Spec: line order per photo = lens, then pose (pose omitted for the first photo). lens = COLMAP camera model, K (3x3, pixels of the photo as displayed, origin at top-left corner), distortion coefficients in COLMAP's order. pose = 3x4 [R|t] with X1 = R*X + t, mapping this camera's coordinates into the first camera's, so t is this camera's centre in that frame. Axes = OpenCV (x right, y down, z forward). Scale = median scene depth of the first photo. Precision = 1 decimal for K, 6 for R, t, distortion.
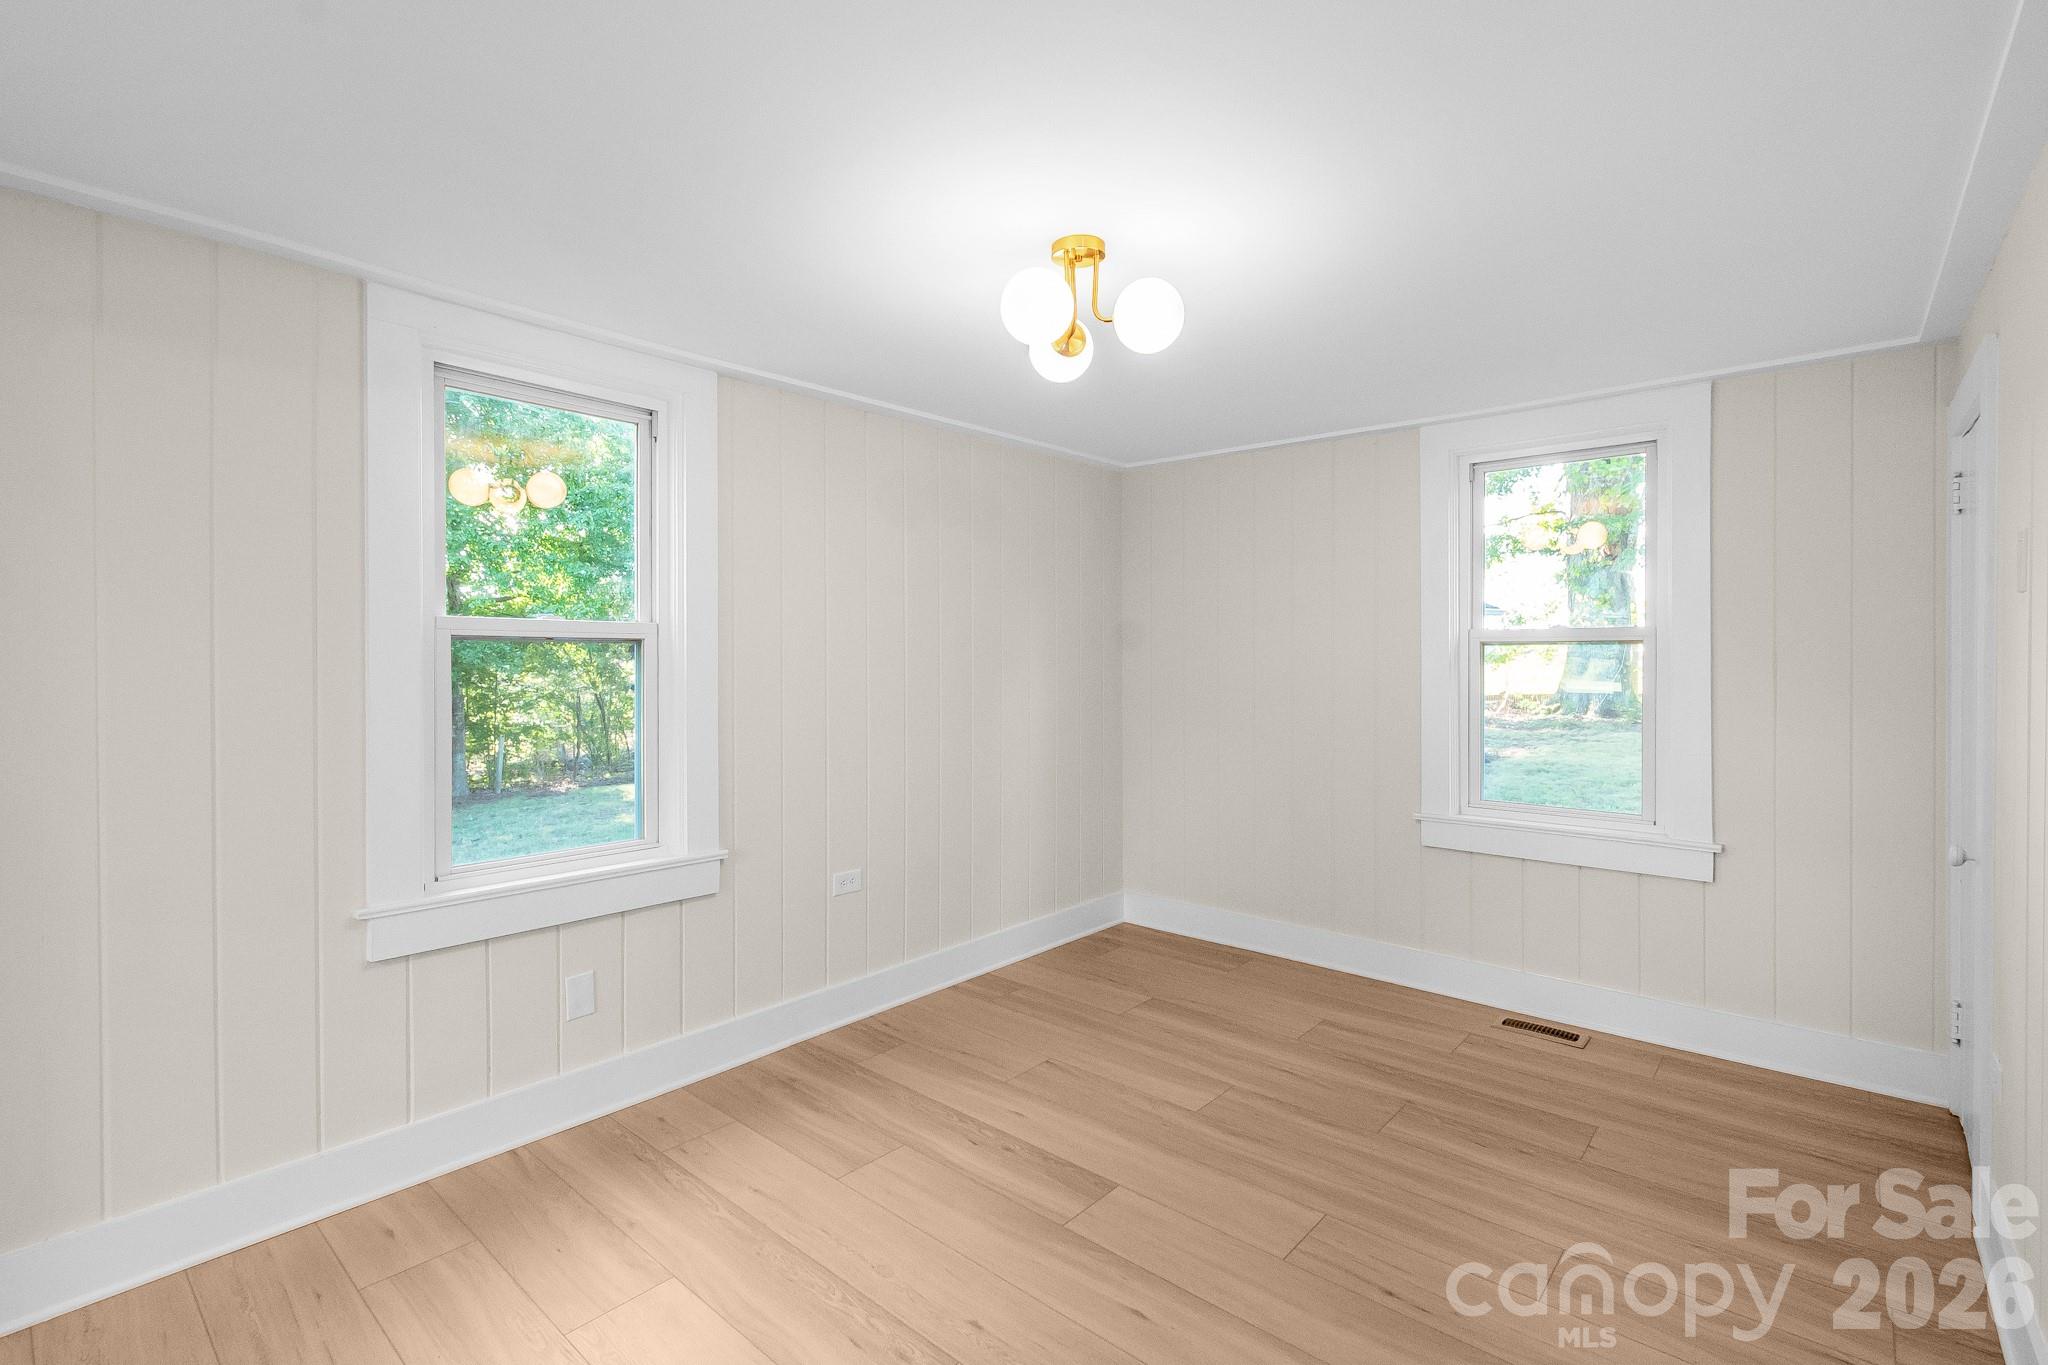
lens RADIAL K [[934.2, 0, 1035.2], [0, 934.2, 661.1], [0, 0, 1]] dist [0.009577, -0.003971]
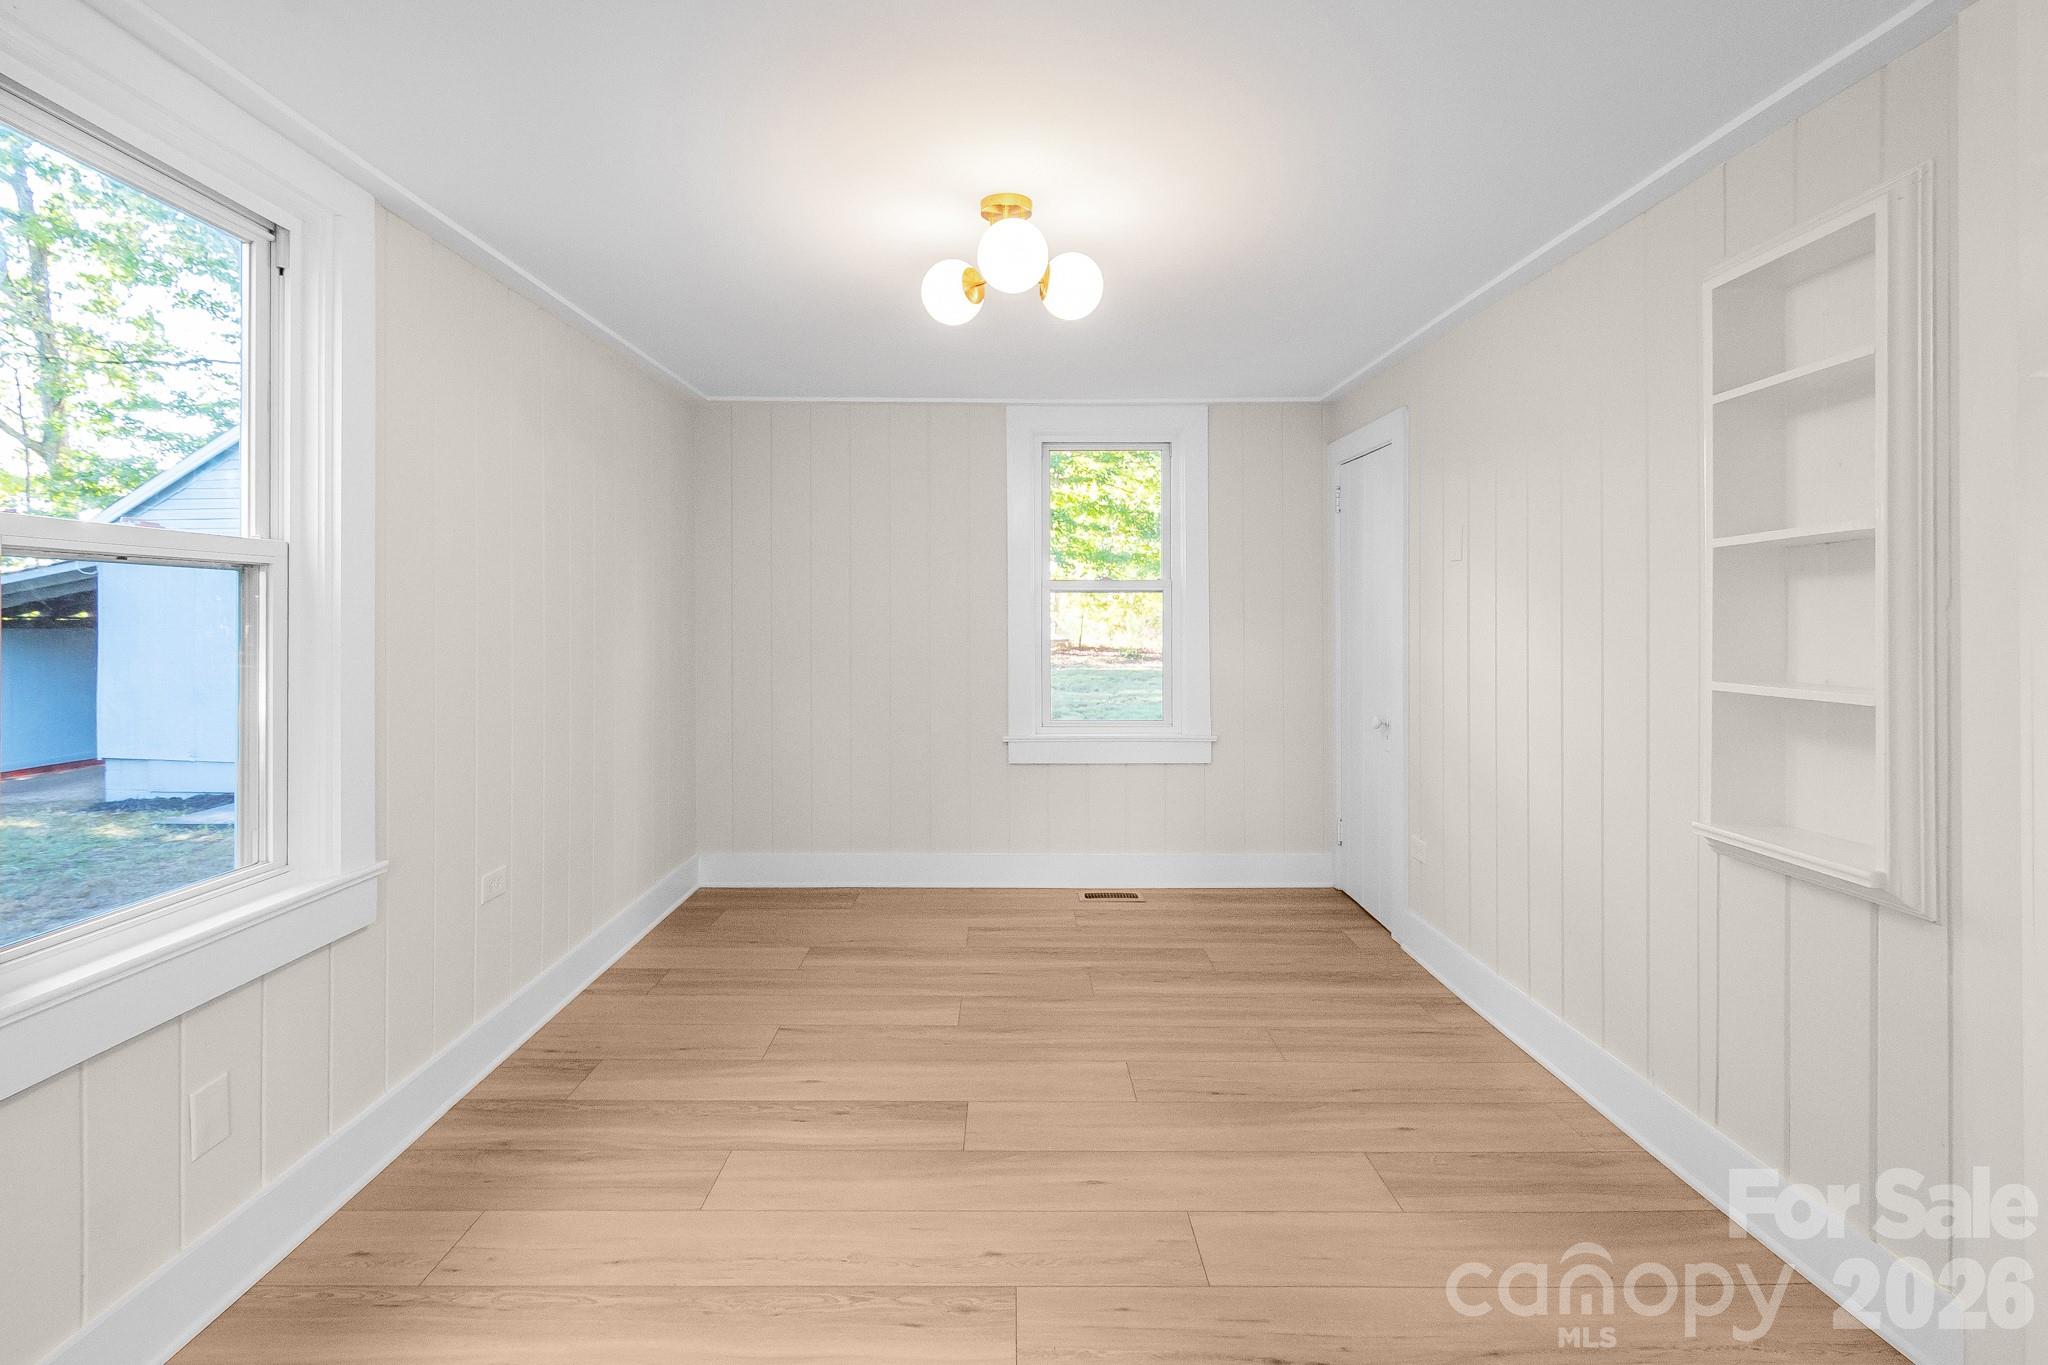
lens RADIAL K [[934.2, 0, 1007.4], [0, 934.2, 615.8], [0, 0, 1]] dist [0.009577, -0.003971]
pose [[0.761501, -0.003234, 0.648155, -0.433060], [0.004744, 0.999989, -0.000585, 0.015545], [-0.648146, 0.003520, 0.761508, 0.138849]]
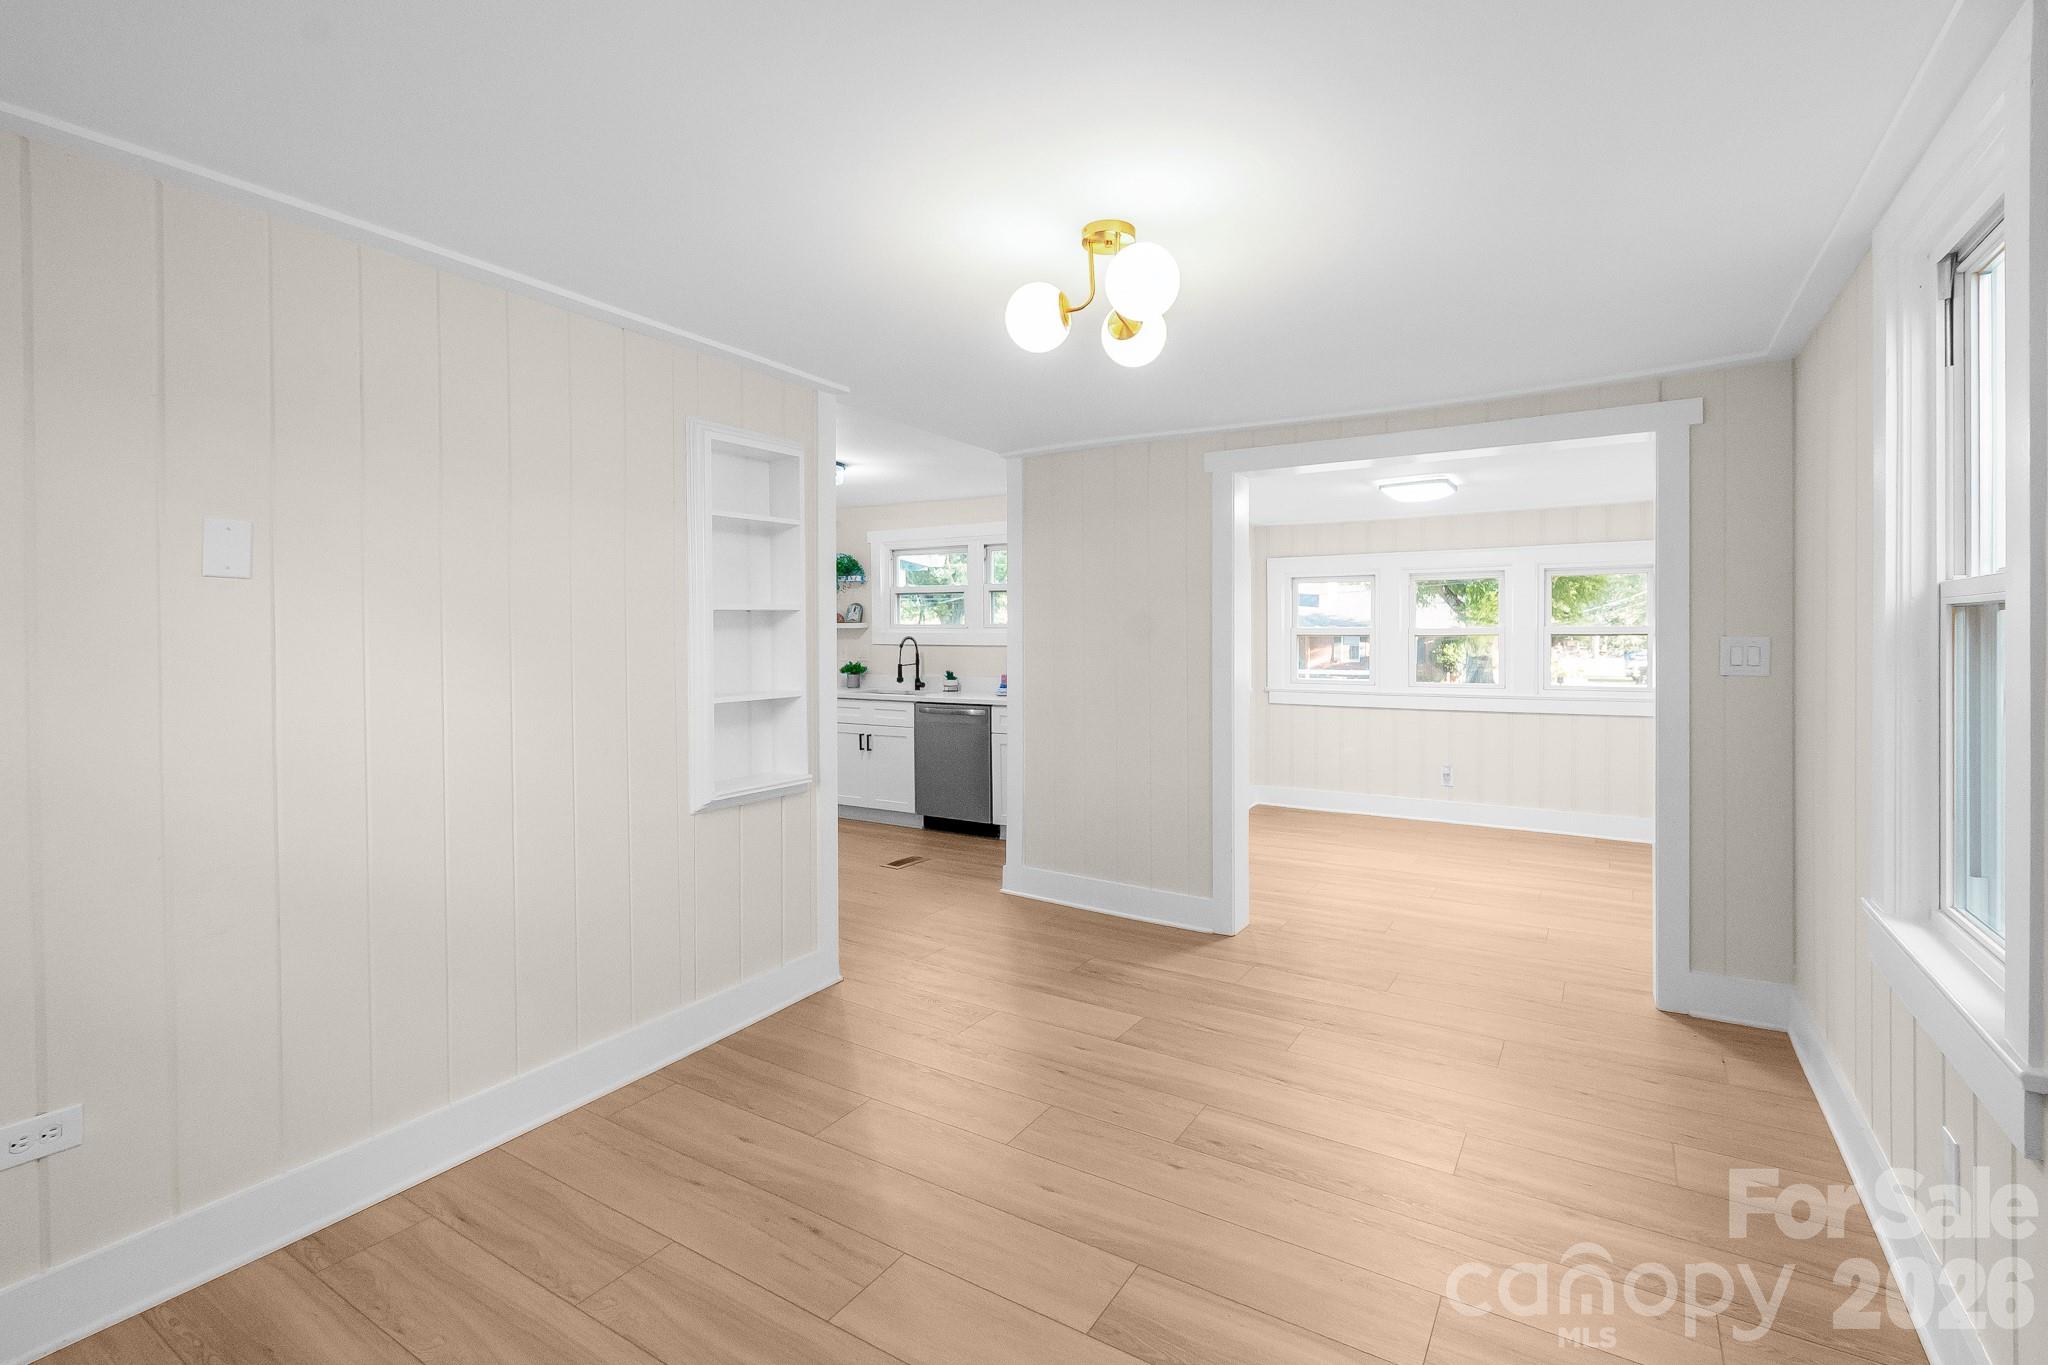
lens RADIAL K [[934.2, 0, 1031.0], [0, 934.2, 632.6], [0, 0, 1]] dist [0.009577, -0.003971]
pose [[-0.989097, -0.004065, -0.147212, 0.193588], [-0.004671, 0.999982, 0.003771, -0.009806], [0.147194, 0.004417, -0.989098, 1.369397]]
